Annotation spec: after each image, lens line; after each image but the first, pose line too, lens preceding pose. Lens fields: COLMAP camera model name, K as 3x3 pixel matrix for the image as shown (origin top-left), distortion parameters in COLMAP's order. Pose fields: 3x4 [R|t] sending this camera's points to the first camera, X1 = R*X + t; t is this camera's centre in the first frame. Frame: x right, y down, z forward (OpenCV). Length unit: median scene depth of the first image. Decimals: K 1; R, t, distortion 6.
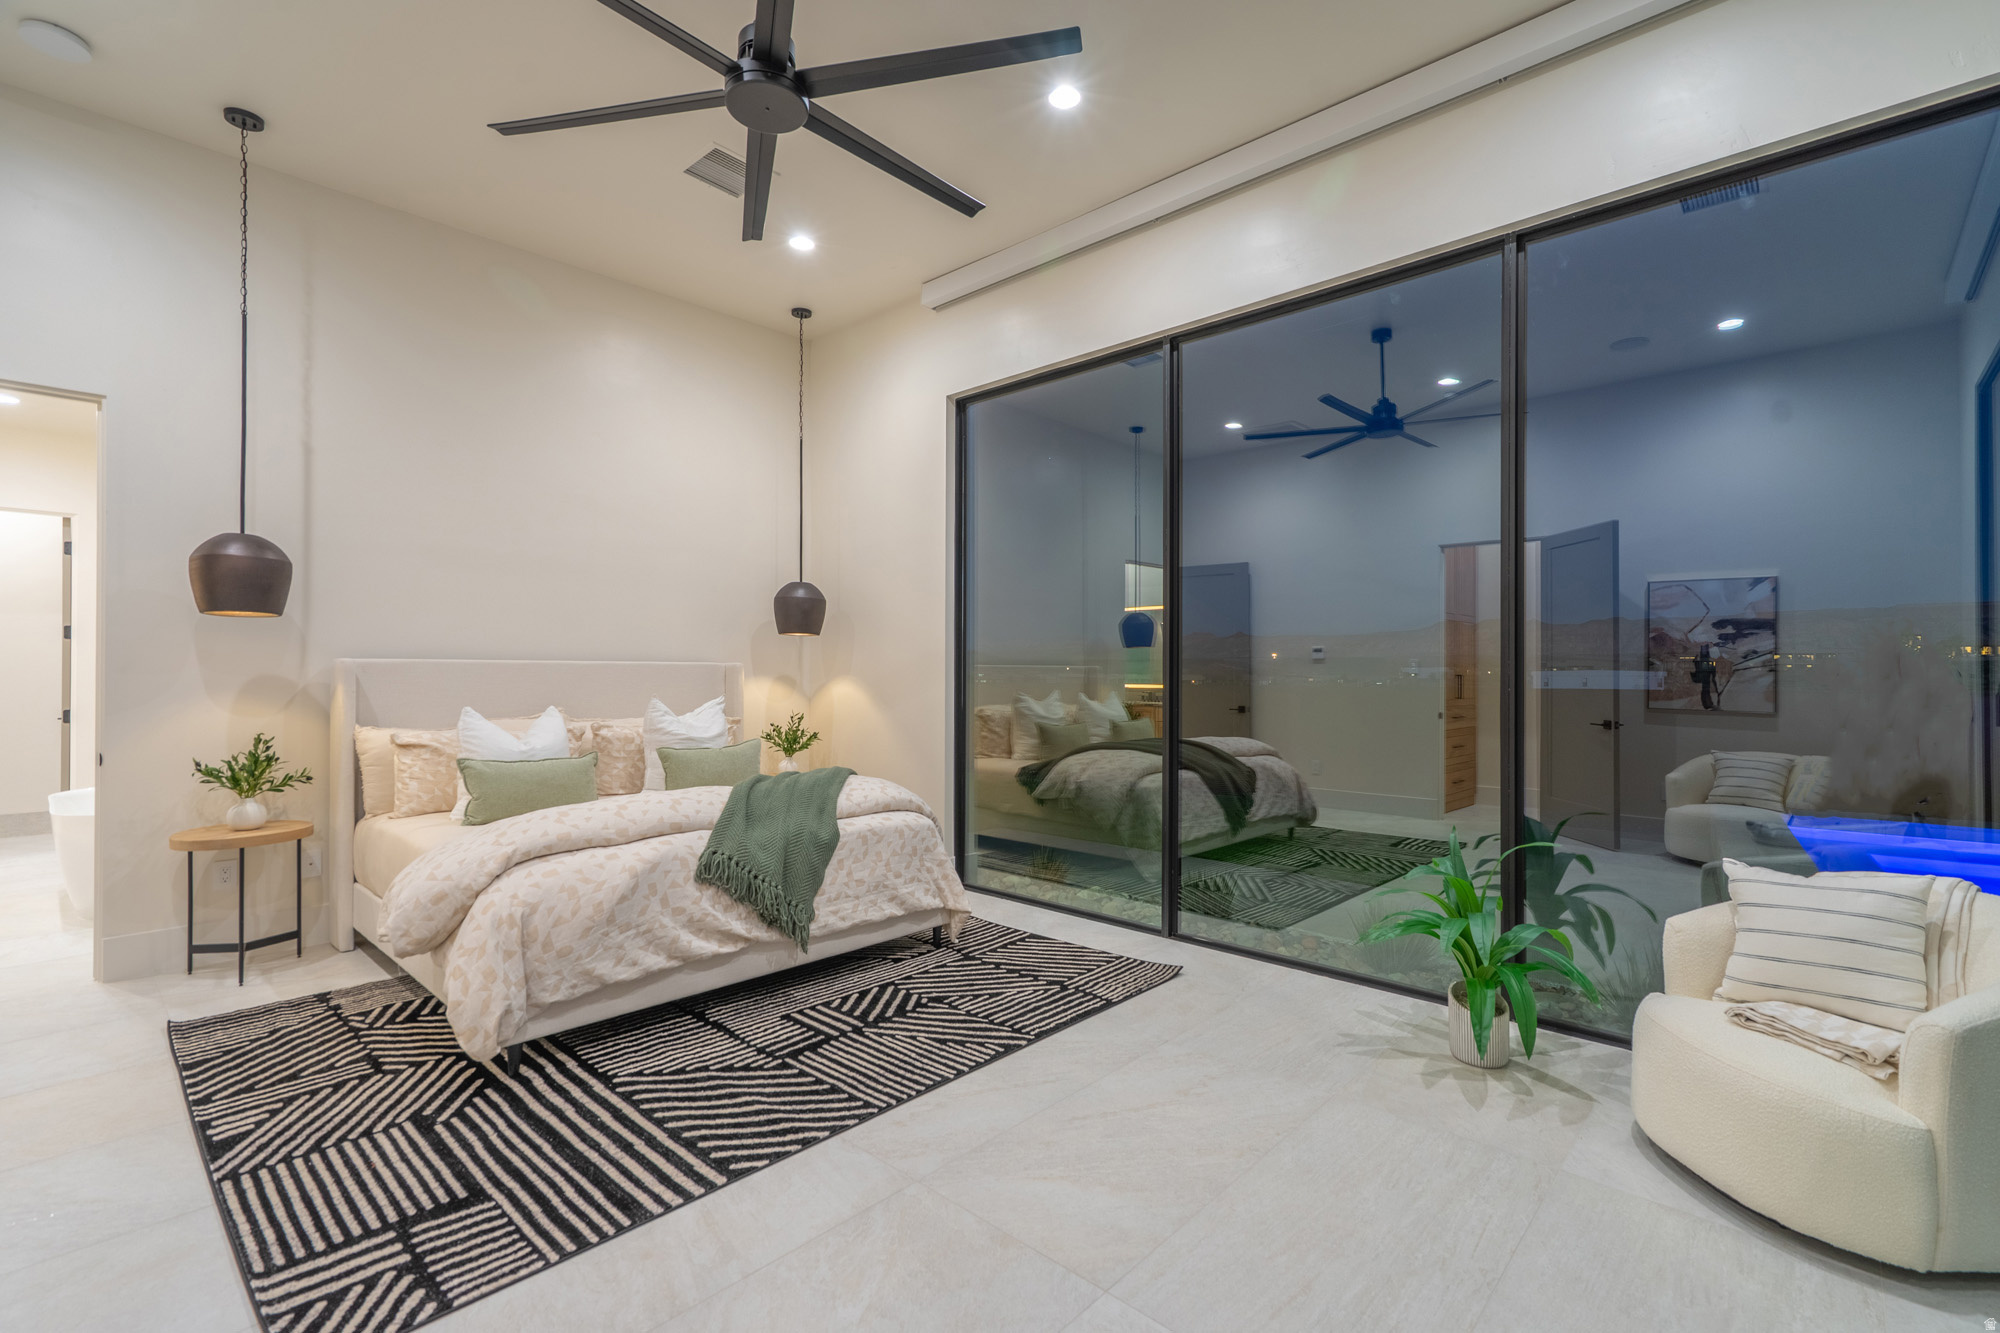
lens RADIAL K [[908.5, 0, 1000.0], [0, 908.5, 666.5], [0, 0, 1]] dist [0.005486, 0.000910]
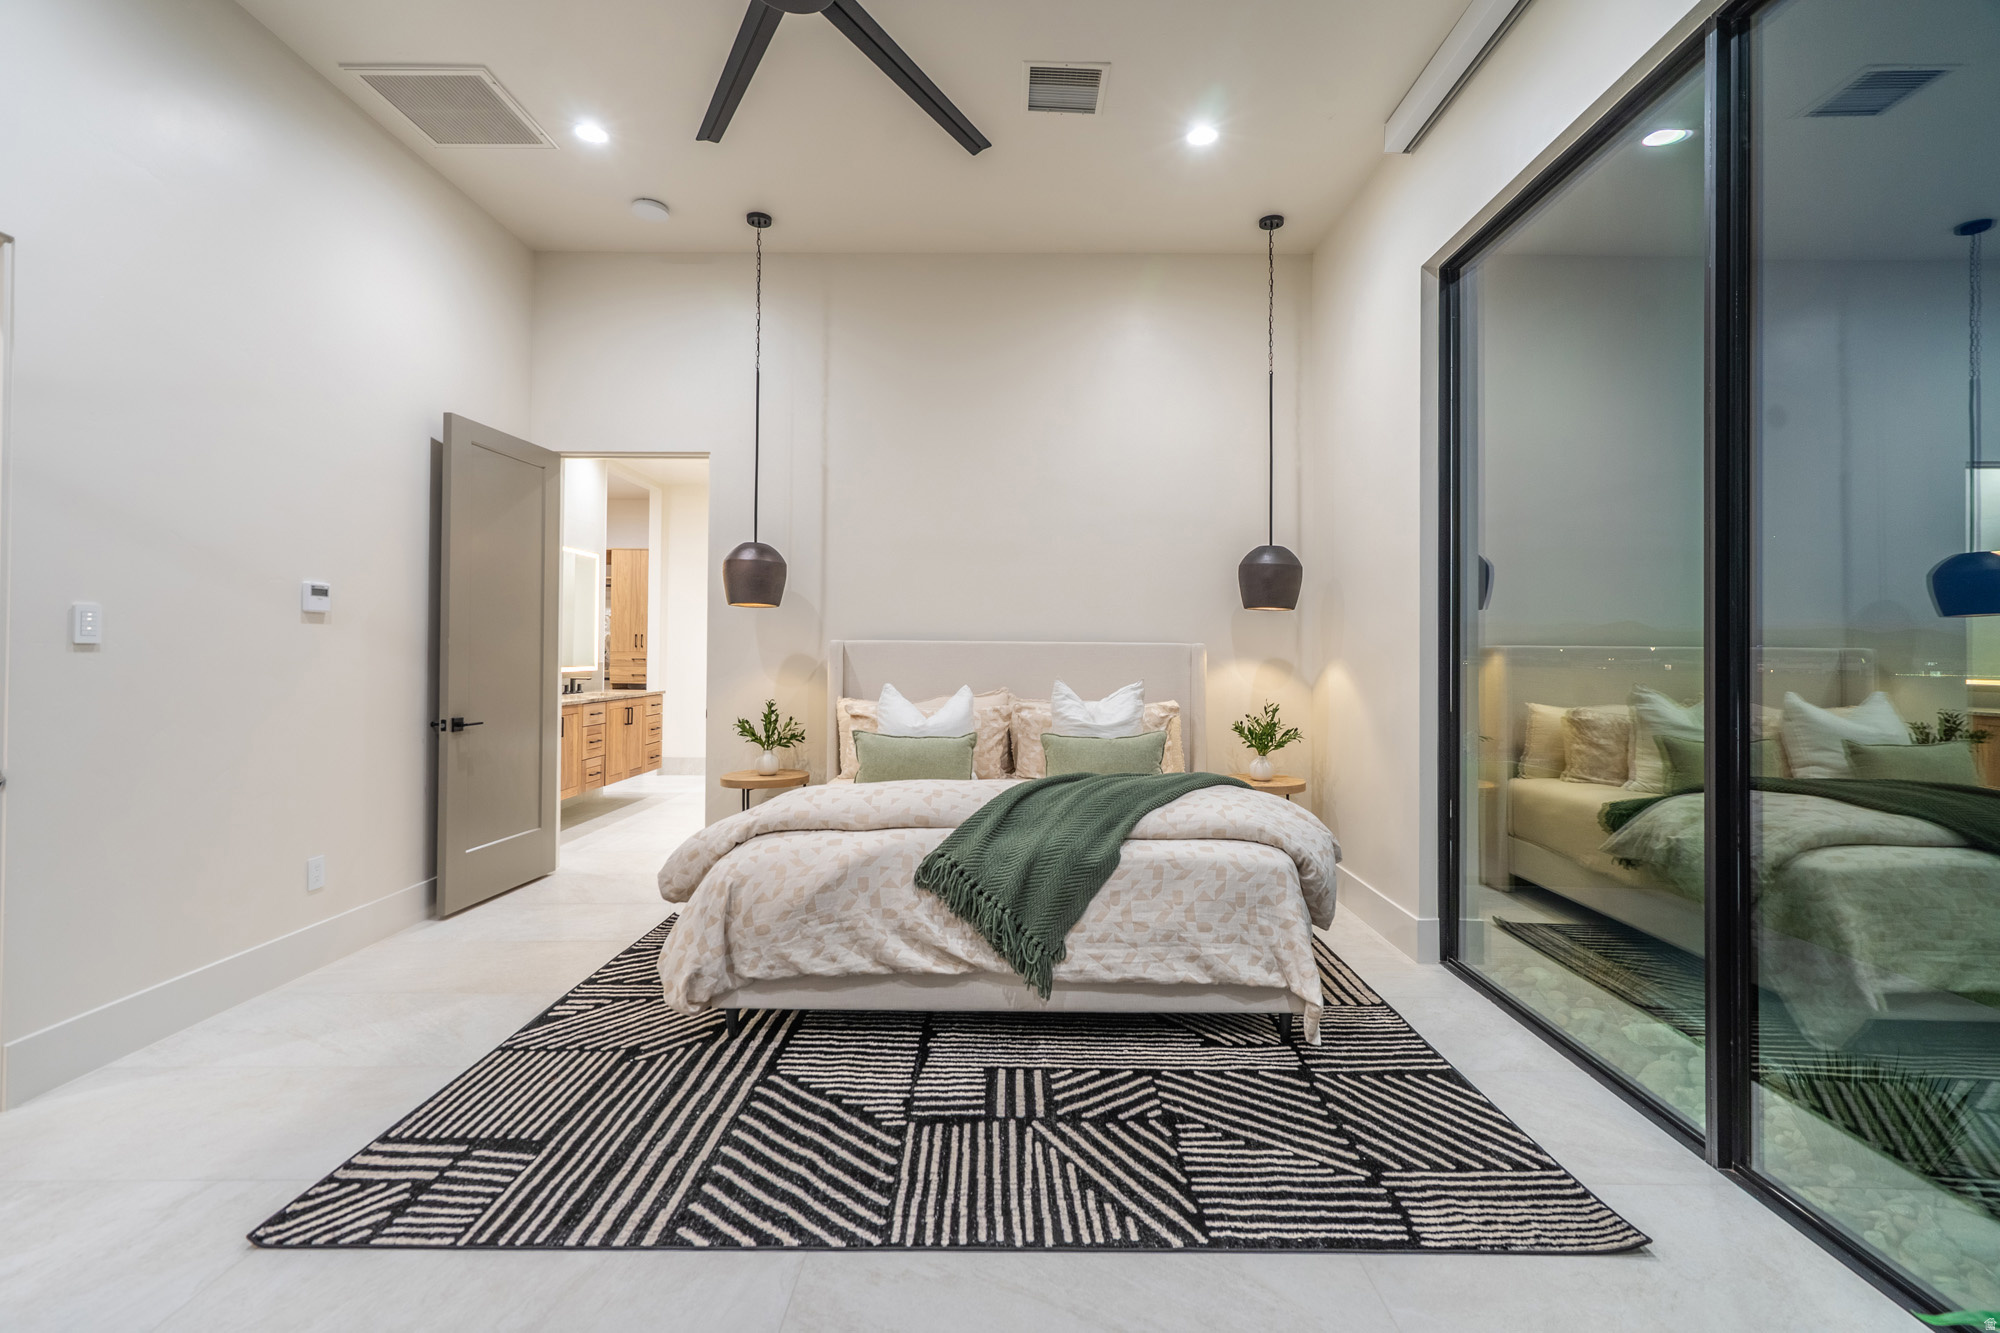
lens RADIAL K [[901.3, 0, 1000.7], [0, 901.3, 640.1], [0, 0, 1]] dist [0.002561, 0.000372]
pose [[0.680168, -0.005226, -0.733038, 0.377409], [-0.001773, 0.999960, -0.008775, 0.002133], [0.733054, 0.007268, 0.680132, 0.452935]]
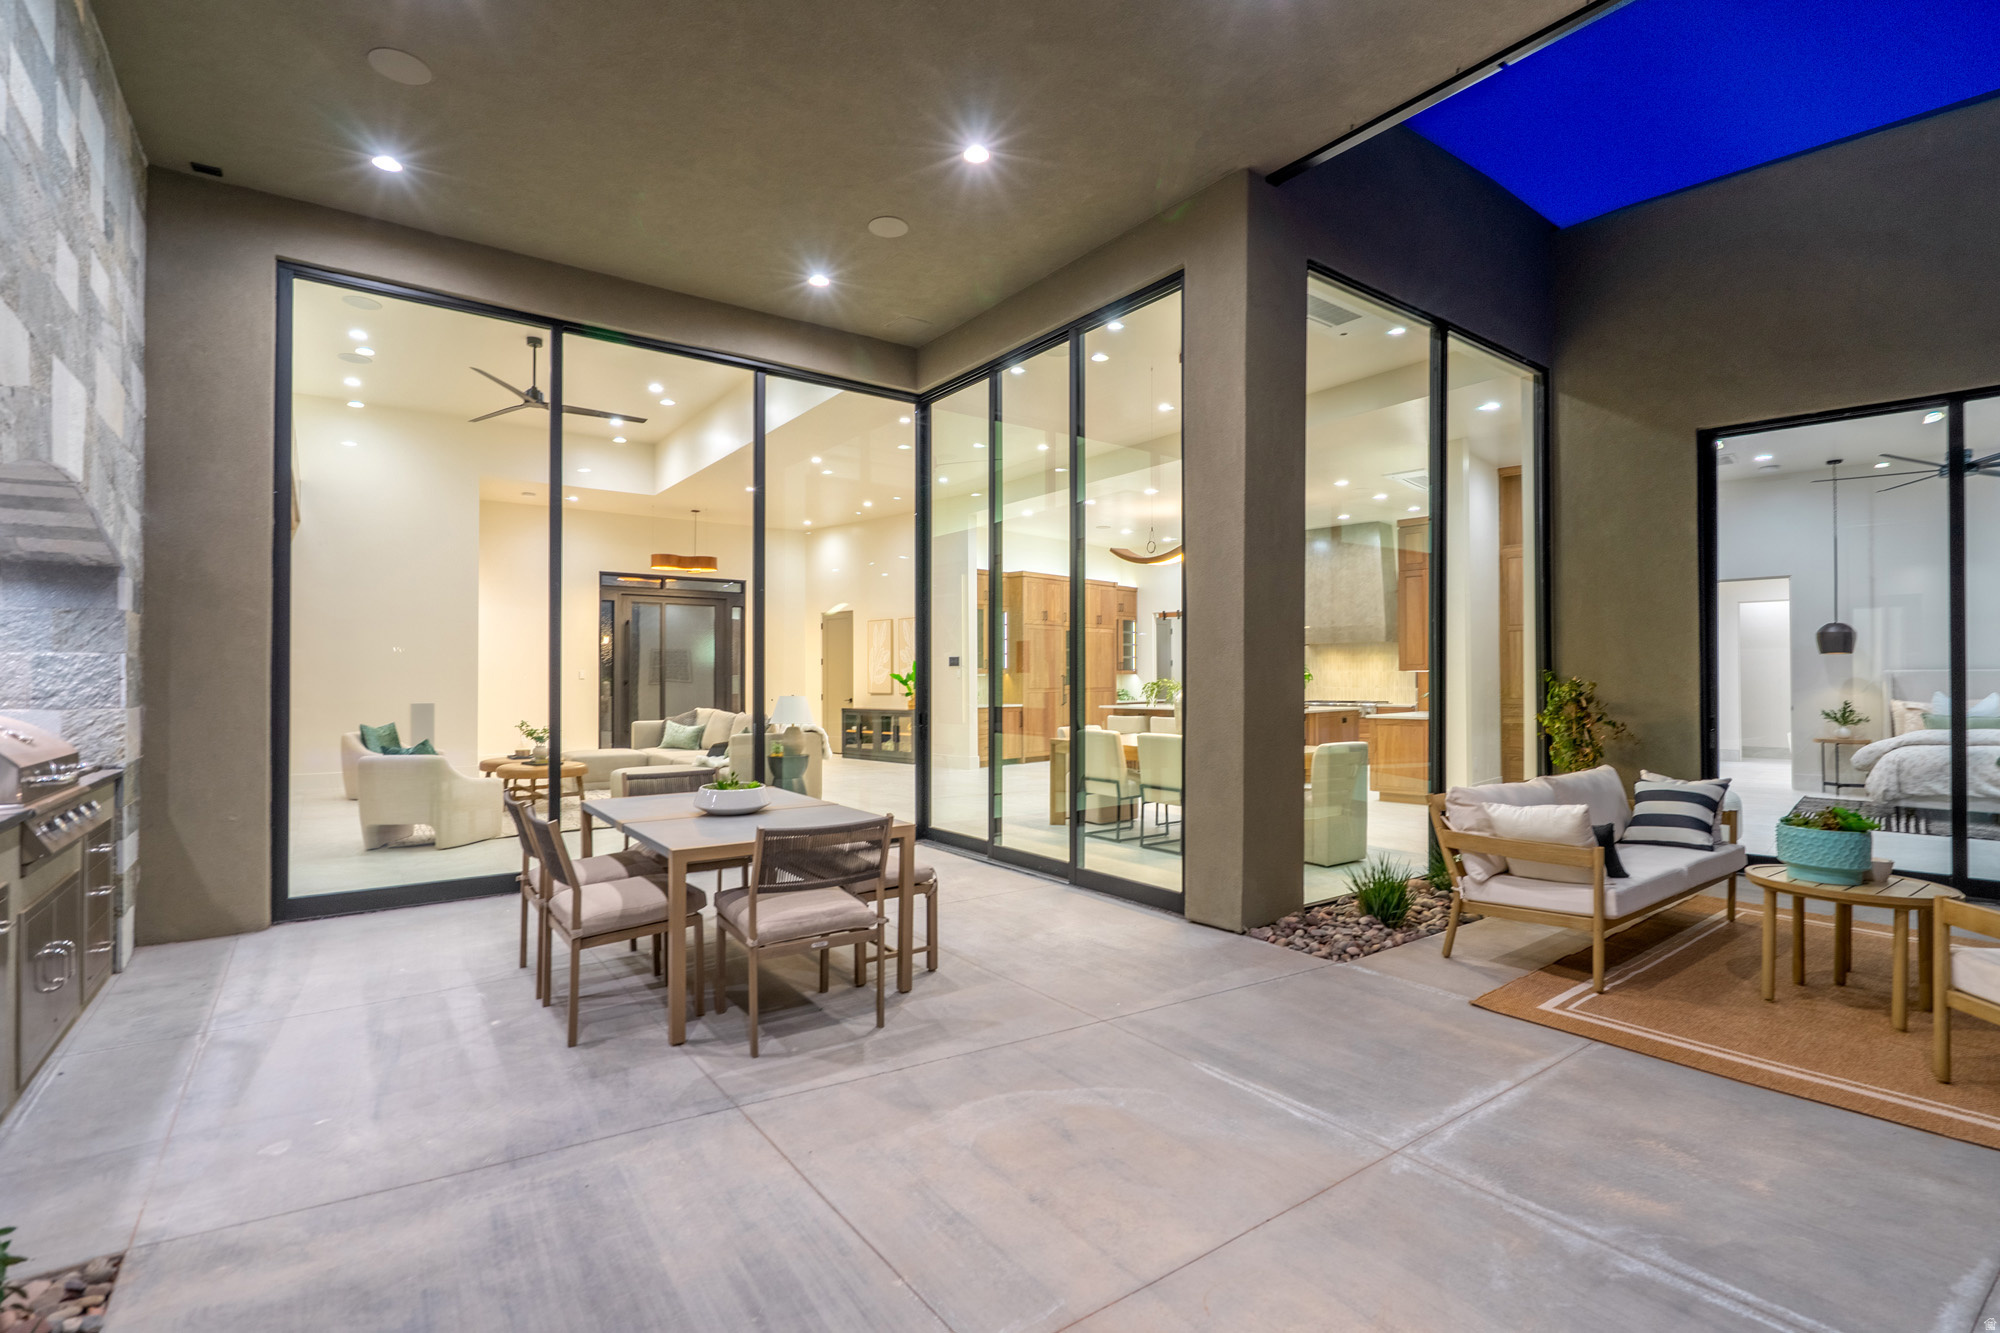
lens RADIAL K [[908.5, 0, 1000.0], [0, 908.5, 666.5], [0, 0, 1]] dist [0.005486, 0.000910]
pose [[-0.011215, -0.010890, -0.999878, 2.042499], [0.004683, 0.999929, -0.010944, -0.004493], [0.999926, -0.004805, -0.011163, -1.531434]]
